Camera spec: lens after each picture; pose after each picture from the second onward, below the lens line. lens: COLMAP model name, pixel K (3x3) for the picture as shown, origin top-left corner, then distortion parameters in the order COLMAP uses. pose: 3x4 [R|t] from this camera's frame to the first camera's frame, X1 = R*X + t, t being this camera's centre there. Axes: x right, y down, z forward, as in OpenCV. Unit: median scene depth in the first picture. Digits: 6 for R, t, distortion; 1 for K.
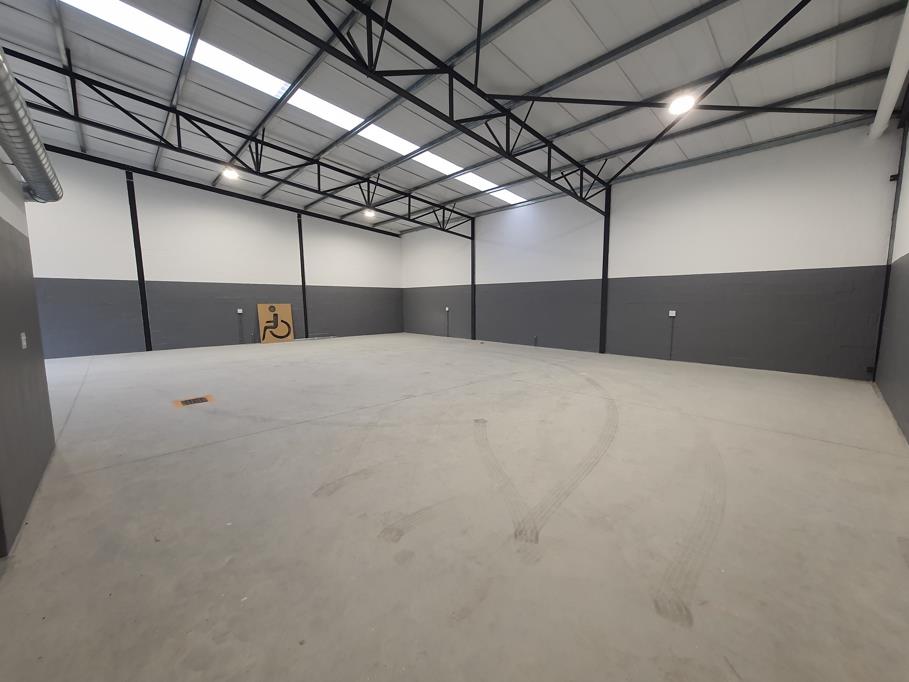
lens RADIAL K [[353.7, 0, 465.1], [0, 353.7, 340.3], [0, 0, 1]] dist [0.050996, -0.000039]
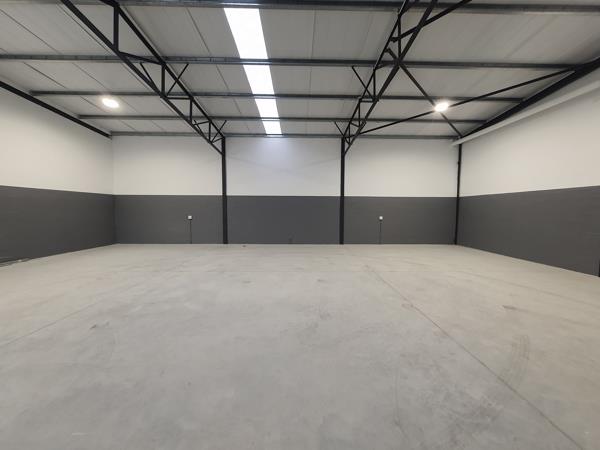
lens RADIAL K [[233.2, 0, 304.5], [0, 233.2, 223.7], [0, 0, 1]] dist [-0.019122, 0.000032]
pose [[0.703080, -0.034488, 0.710273, -0.145808], [0.073134, 0.997034, -0.023982, -0.013272], [-0.707340, 0.068806, 0.703517, 0.135625]]
